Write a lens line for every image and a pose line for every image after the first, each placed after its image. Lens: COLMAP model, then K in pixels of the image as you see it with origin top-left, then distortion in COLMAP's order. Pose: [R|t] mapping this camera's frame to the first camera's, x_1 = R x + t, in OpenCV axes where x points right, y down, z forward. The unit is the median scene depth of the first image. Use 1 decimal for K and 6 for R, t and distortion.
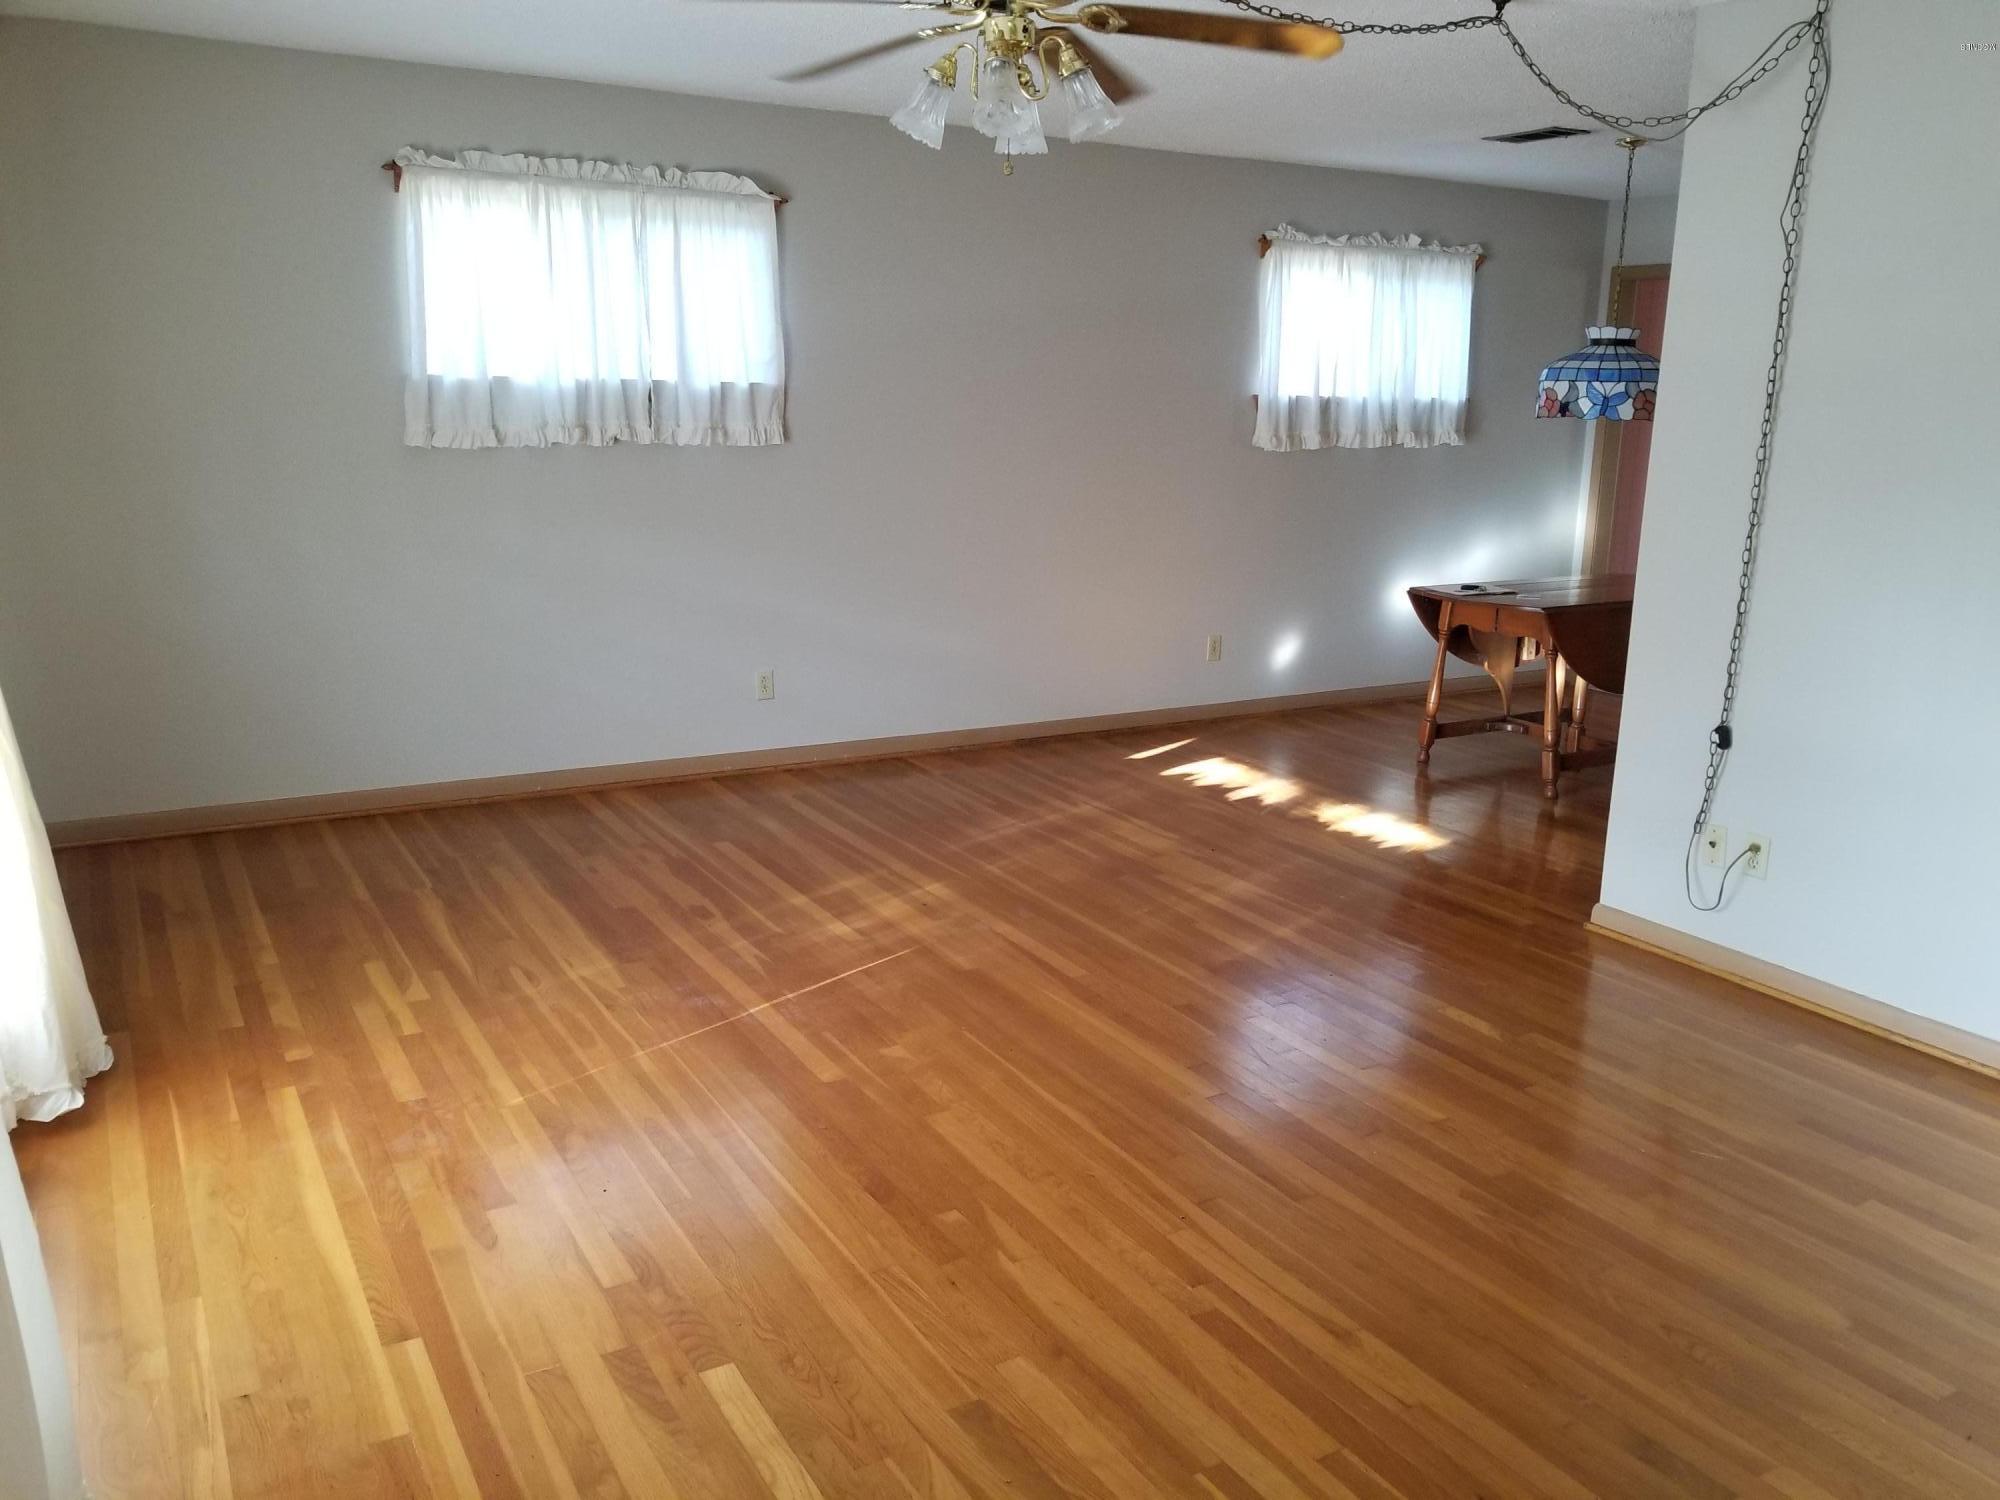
lens RADIAL K [[1561.2, 0, 1007.3], [0, 1561.2, 757.2], [0, 0, 1]] dist [0.088701, -0.149105]
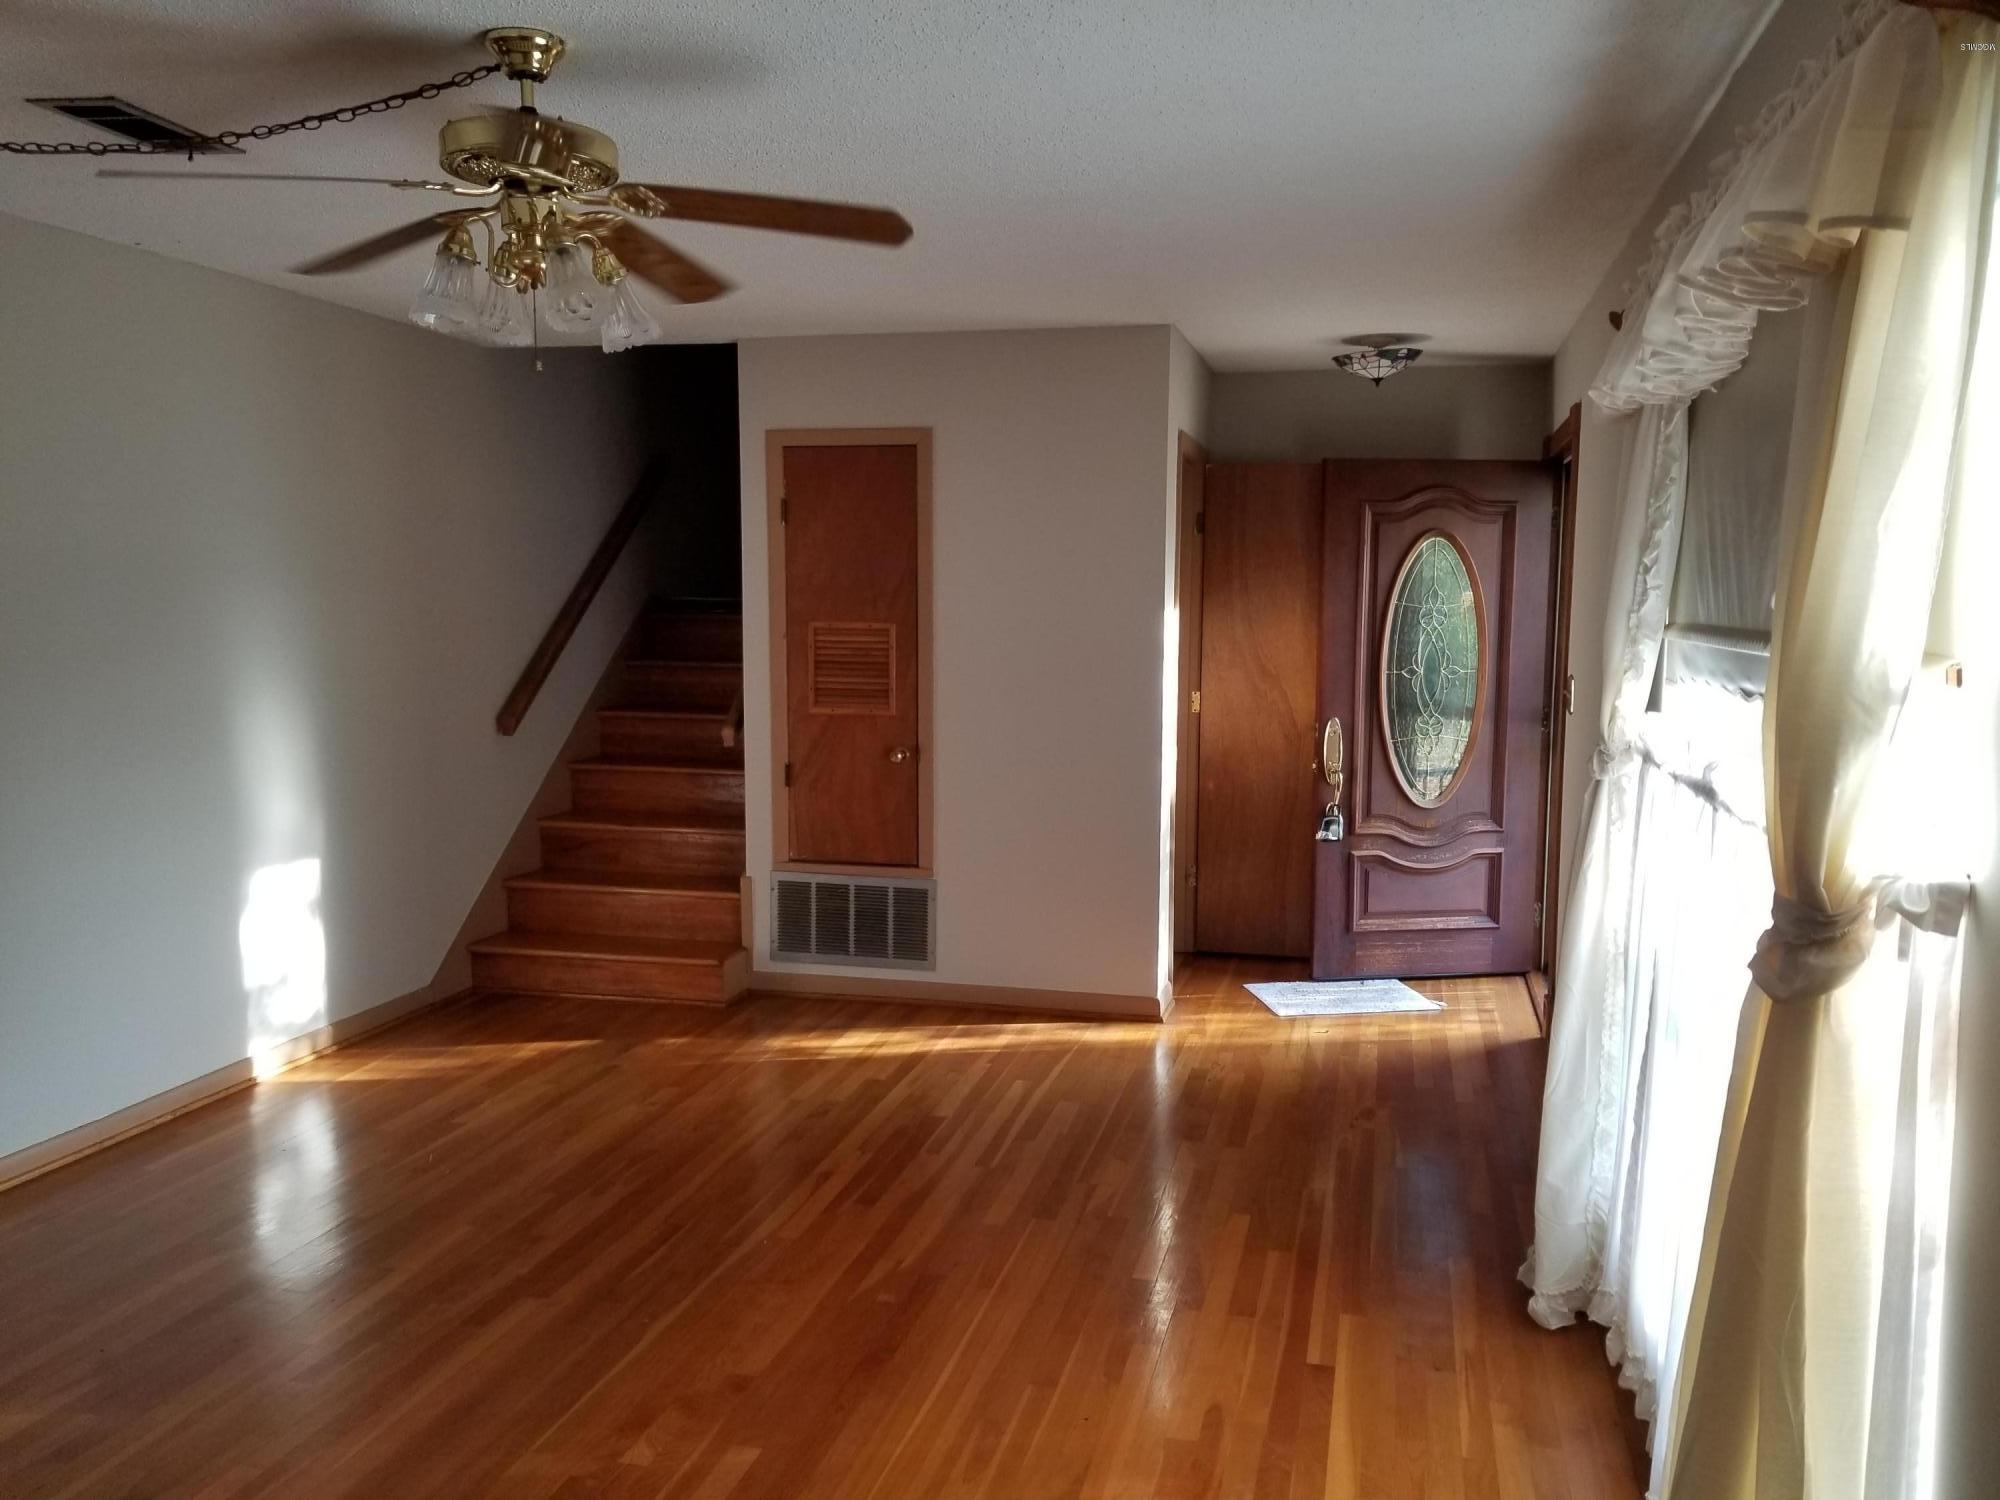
lens RADIAL K [[1561.2, 0, 1007.3], [0, 1561.2, 757.2], [0, 0, 1]] dist [0.088701, -0.149105]
pose [[-0.714786, -0.098283, 0.692403, -0.982688], [0.140680, 0.949629, 0.280023, -0.464316], [-0.685047, 0.297564, -0.664955, 1.776600]]
